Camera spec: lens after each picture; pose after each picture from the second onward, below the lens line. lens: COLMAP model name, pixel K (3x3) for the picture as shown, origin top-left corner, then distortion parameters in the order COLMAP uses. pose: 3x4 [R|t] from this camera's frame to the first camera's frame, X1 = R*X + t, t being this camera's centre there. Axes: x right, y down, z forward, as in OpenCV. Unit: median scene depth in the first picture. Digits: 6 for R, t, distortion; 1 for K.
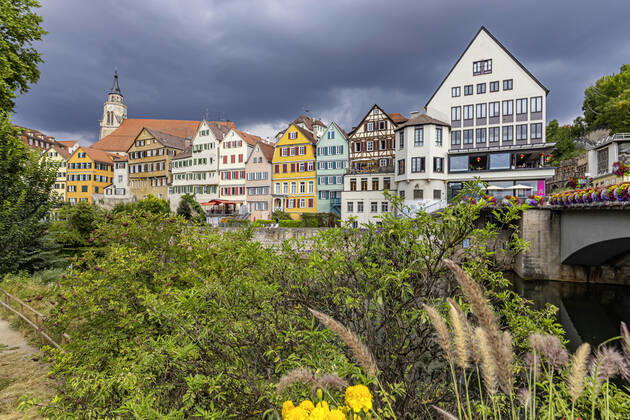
lens RADIAL K [[325.1, 0, 326.3], [0, 325.1, 218.6], [0, 0, 1]] dist [-0.005287, -0.001909]
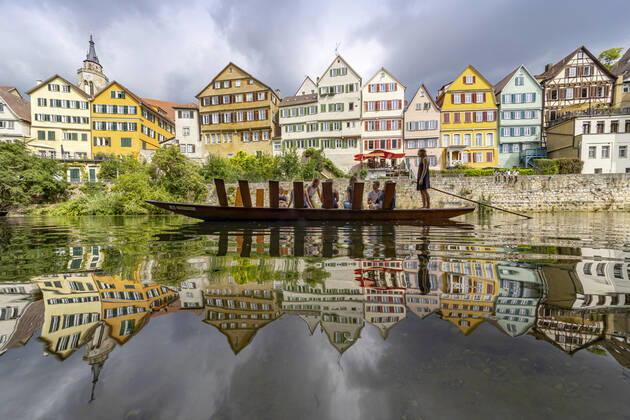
lens RADIAL K [[226.3, 0, 332.7], [0, 226.3, 215.7], [0, 0, 1]] dist [-0.002510, 0.003206]
pose [[0.950598, -0.027374, 0.309217, -0.637002], [0.016084, 0.999110, 0.039003, 0.080954], [-0.310009, -0.032103, 0.950191, 0.504775]]
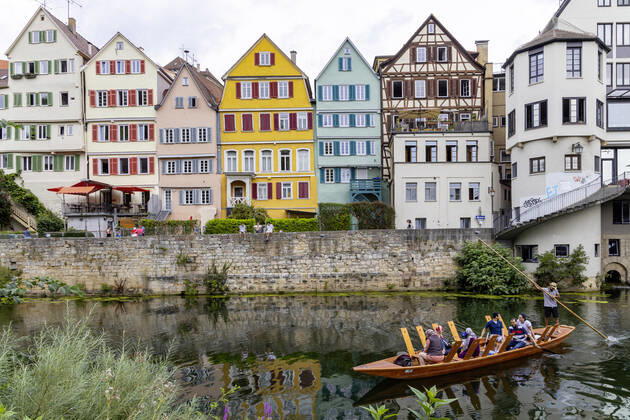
lens RADIAL K [[463.4, 0, 345.4], [0, 463.4, 254.5], [0, 0, 1]] dist [-0.016105, 0.016249]
pose [[0.923840, -0.027330, 0.381802, -0.264909], [0.021305, 0.999573, 0.019999, 0.041336], [-0.382186, -0.010342, 0.924028, 0.261761]]
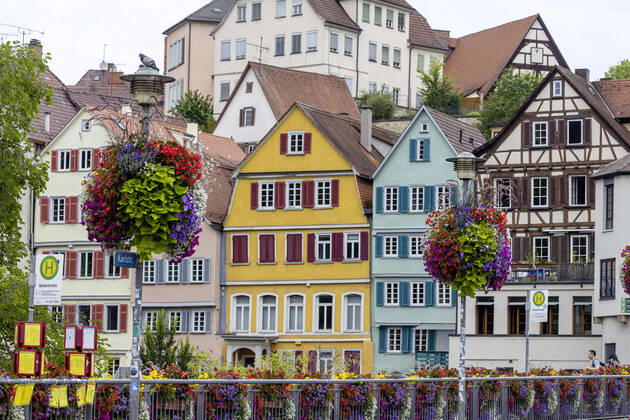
lens RADIAL K [[2147.8, 0, 312.3], [0, 2147.8, 209.9], [0, 0, 1]] dist [0.003209, 0.000000]
pose [[0.999269, 0.004613, -0.037946, -0.008800], [-0.007957, 0.996048, -0.088457, -0.013380], [0.037388, 0.088694, 0.995357, -0.987008]]
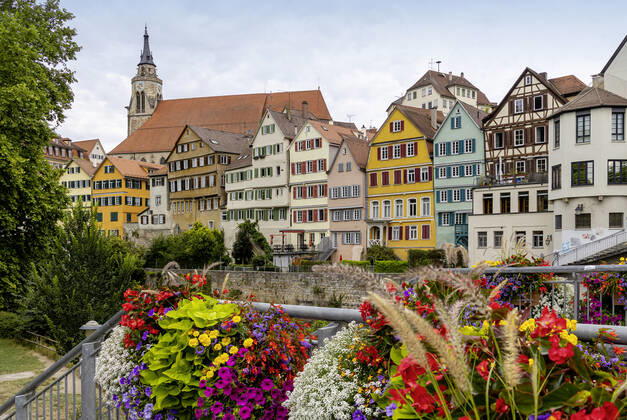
lens RADIAL K [[593.6, 0, 320.2], [0, 593.6, 256.6], [0, 0, 1]] dist [0.009085, 0.000000]
pose [[0.956278, -0.015075, -0.292070, 0.087704], [0.021207, 0.999616, 0.017840, -0.024449], [0.291689, -0.023254, 0.956230, -0.156457]]
